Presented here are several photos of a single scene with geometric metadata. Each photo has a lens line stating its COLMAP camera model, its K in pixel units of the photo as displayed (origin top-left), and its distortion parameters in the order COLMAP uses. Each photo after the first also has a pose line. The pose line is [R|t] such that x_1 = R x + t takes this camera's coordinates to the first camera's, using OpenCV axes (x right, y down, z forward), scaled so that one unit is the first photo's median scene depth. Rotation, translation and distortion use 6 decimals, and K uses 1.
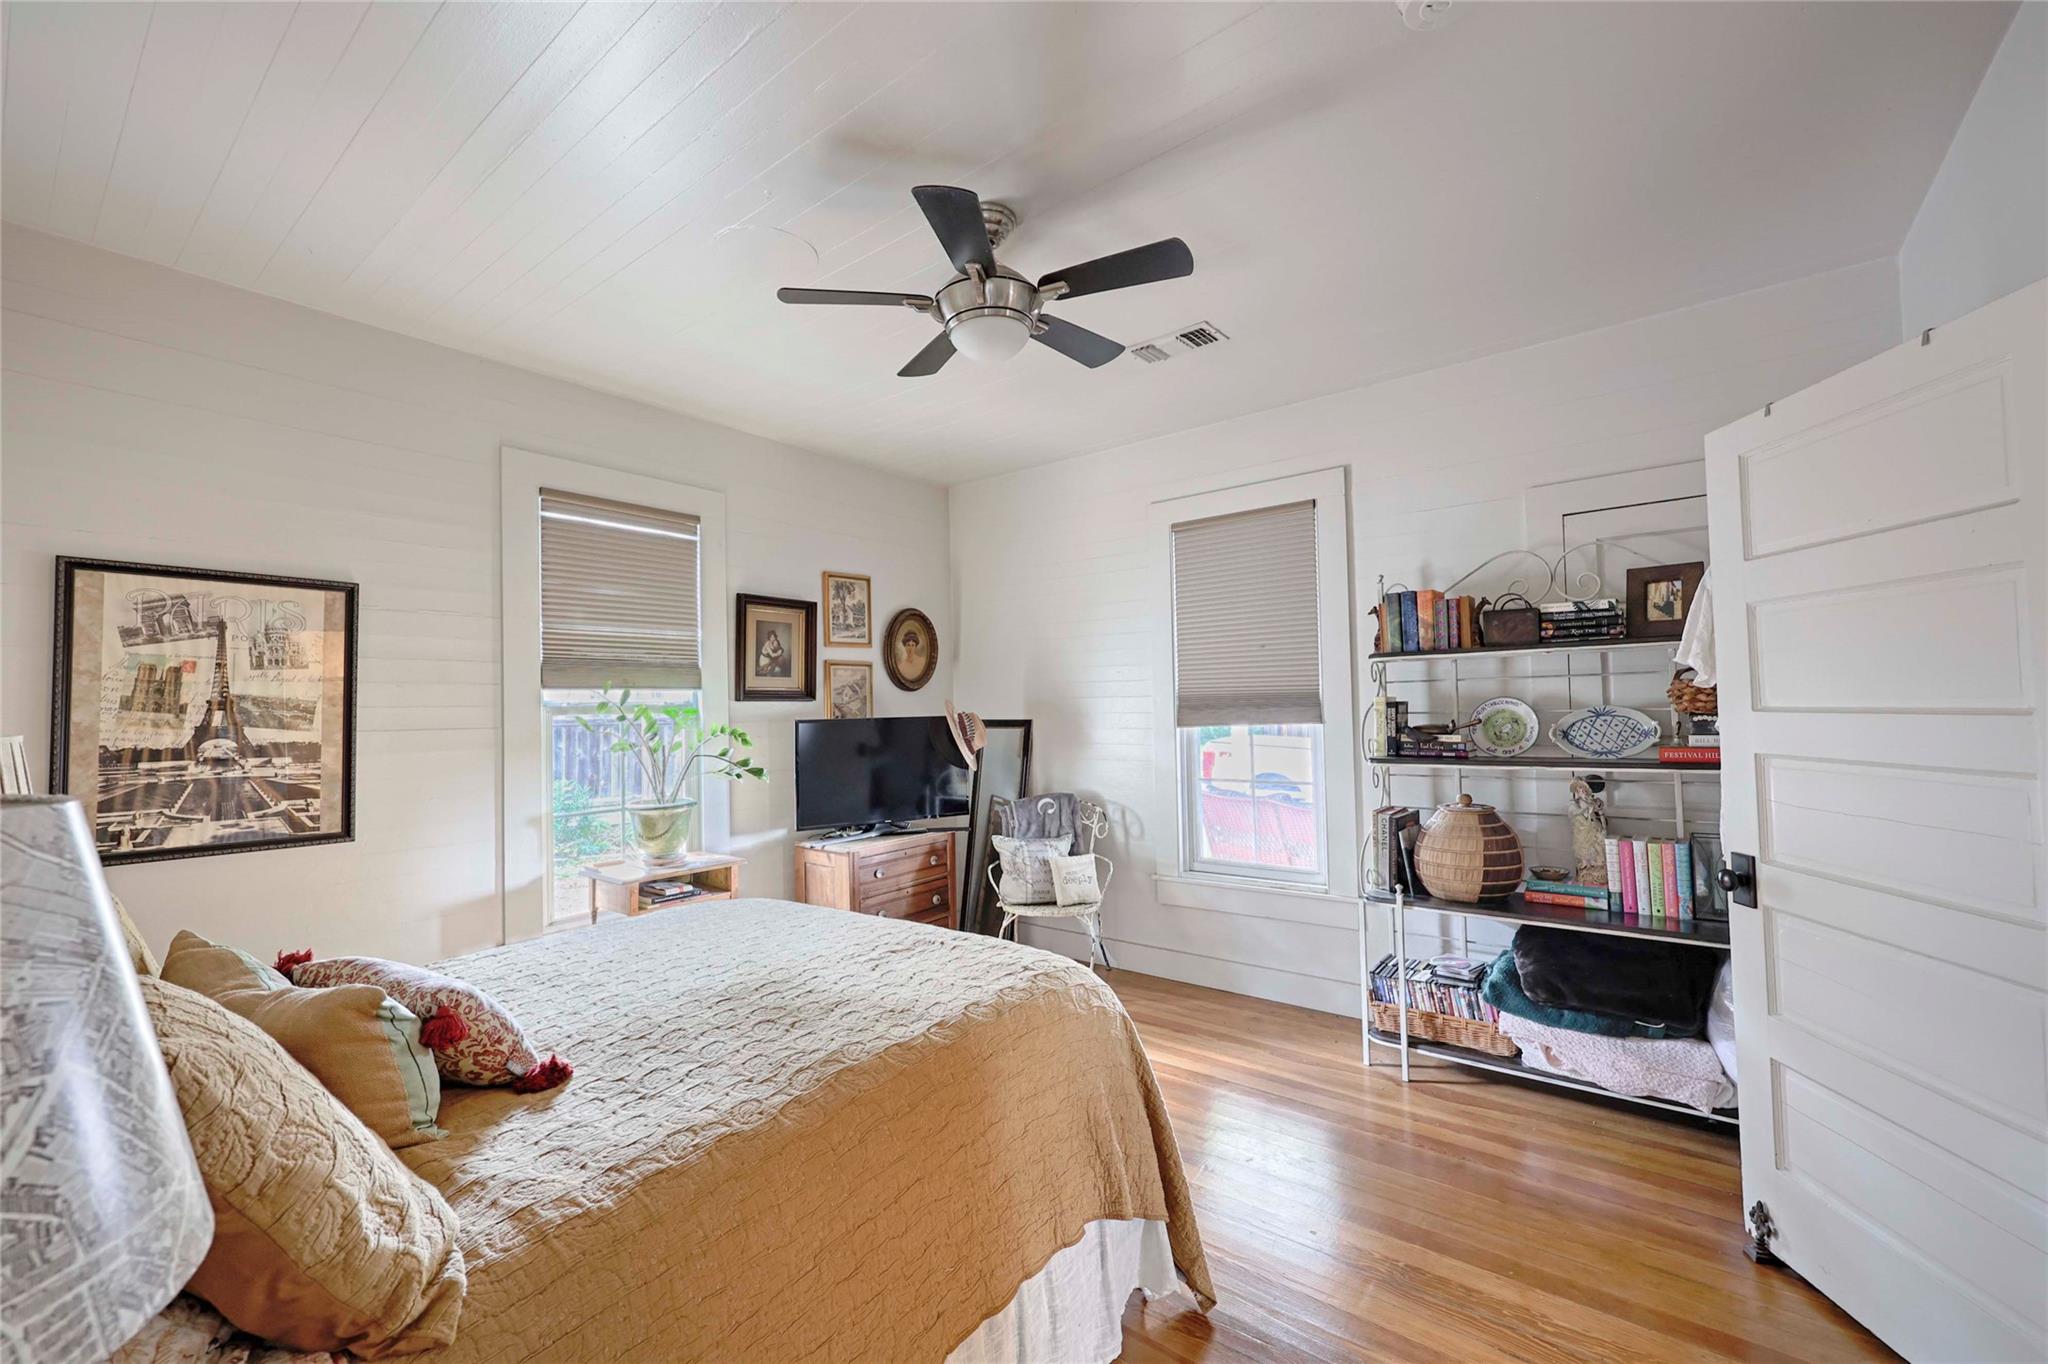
lens RADIAL K [[827.0, 0, 1016.0], [0, 827.0, 685.7], [0, 0, 1]] dist [0.000459, 0.000014]
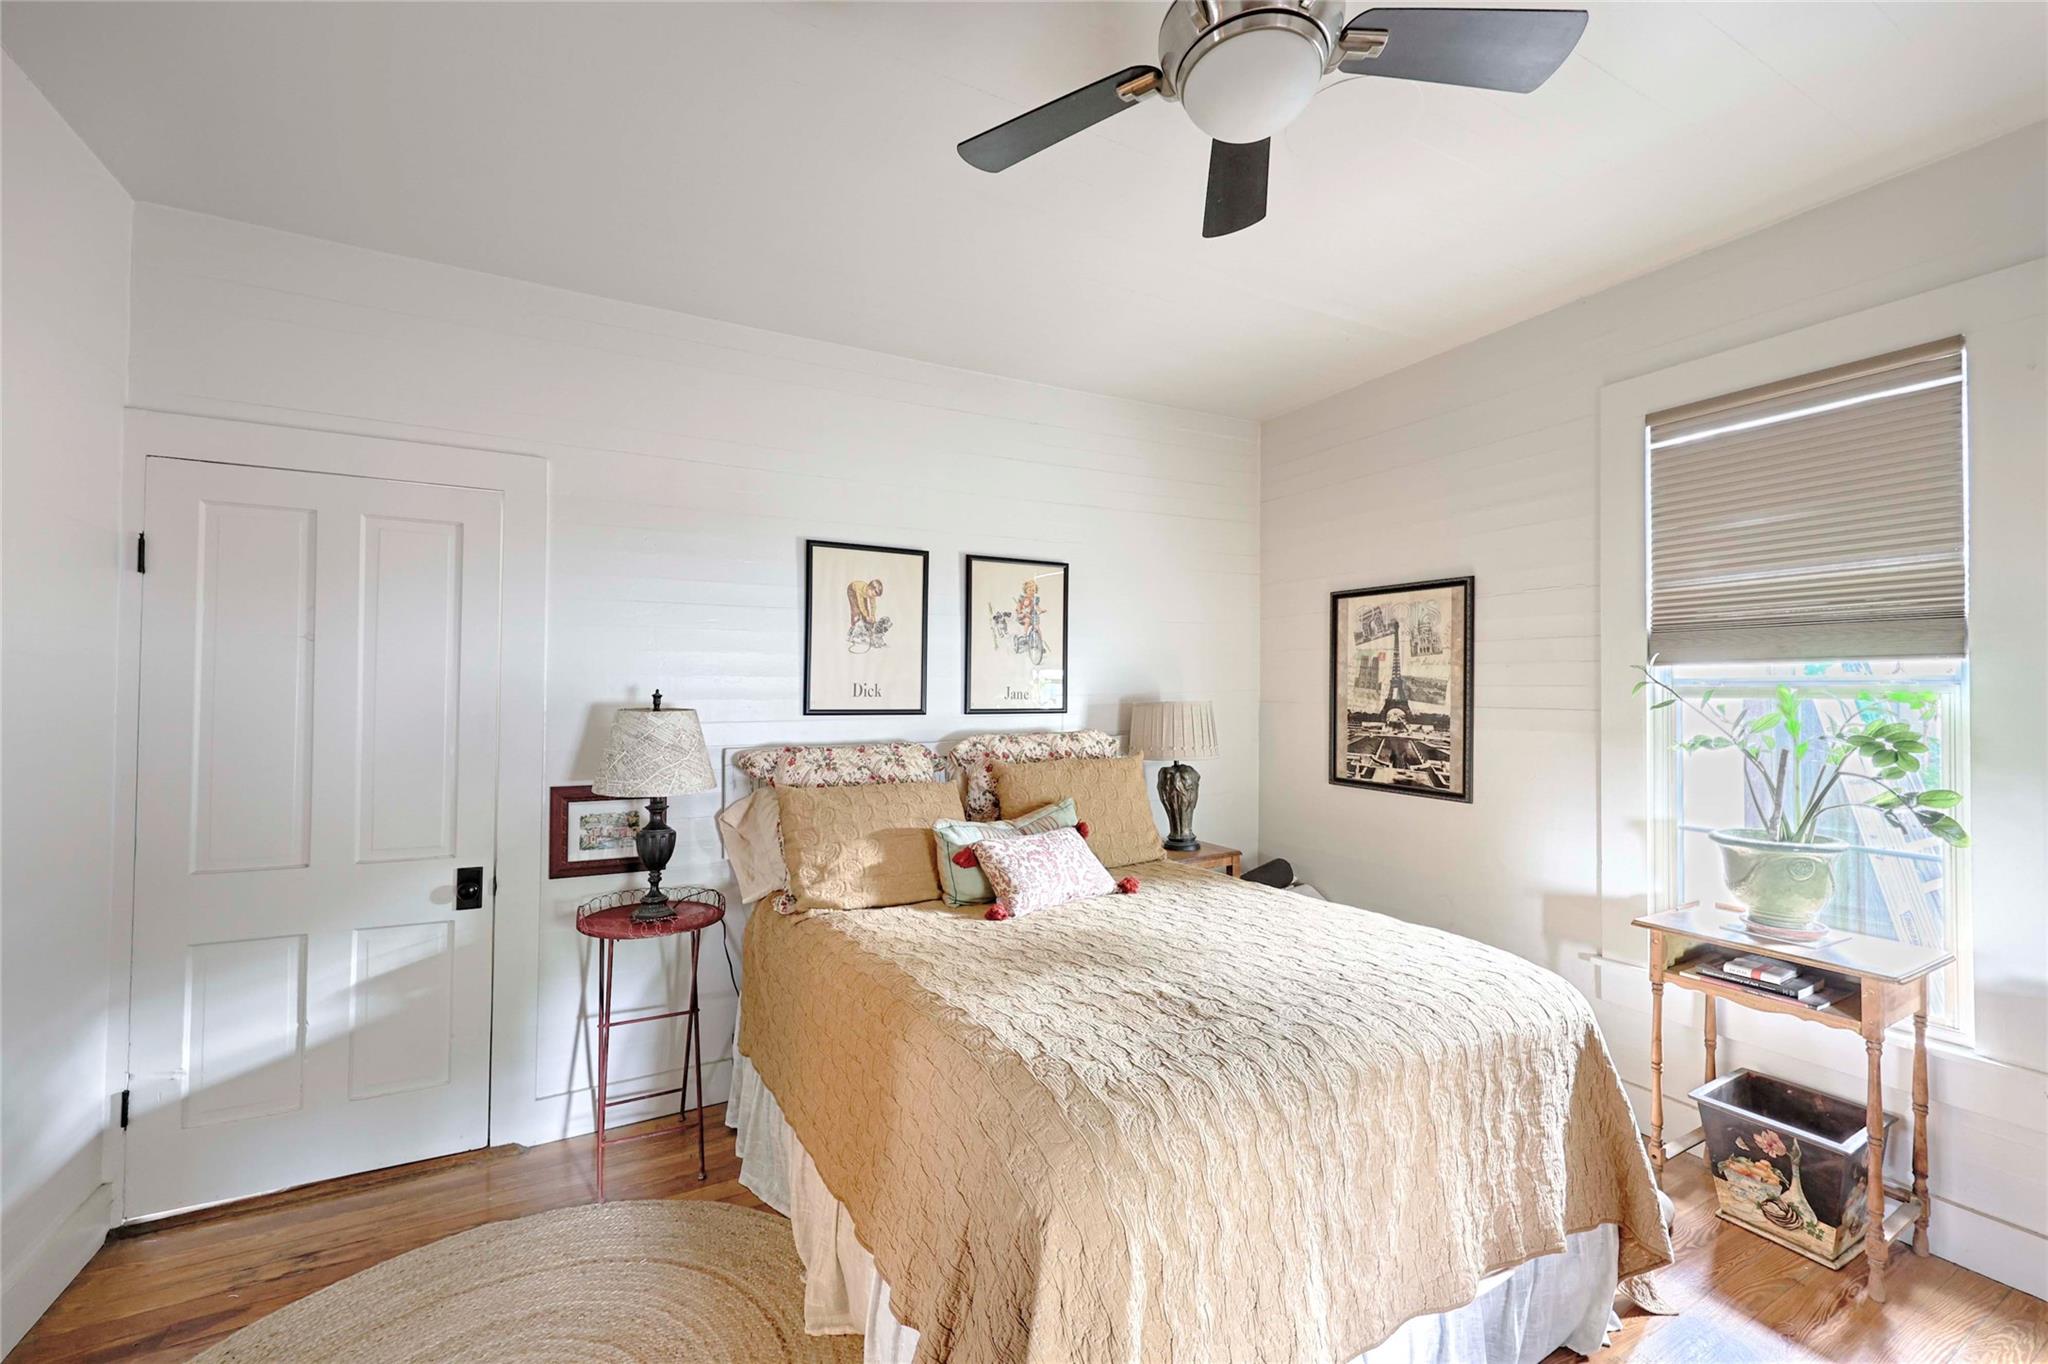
lens RADIAL K [[827.0, 0, 1015.5], [0, 827.0, 675.9], [0, 0, 1]] dist [0.000459, 0.000014]
pose [[-0.402494, 0.005272, -0.915408, 0.532617], [0.032975, 0.999418, -0.008743, 0.001812], [0.914829, -0.033705, -0.402433, 0.962532]]
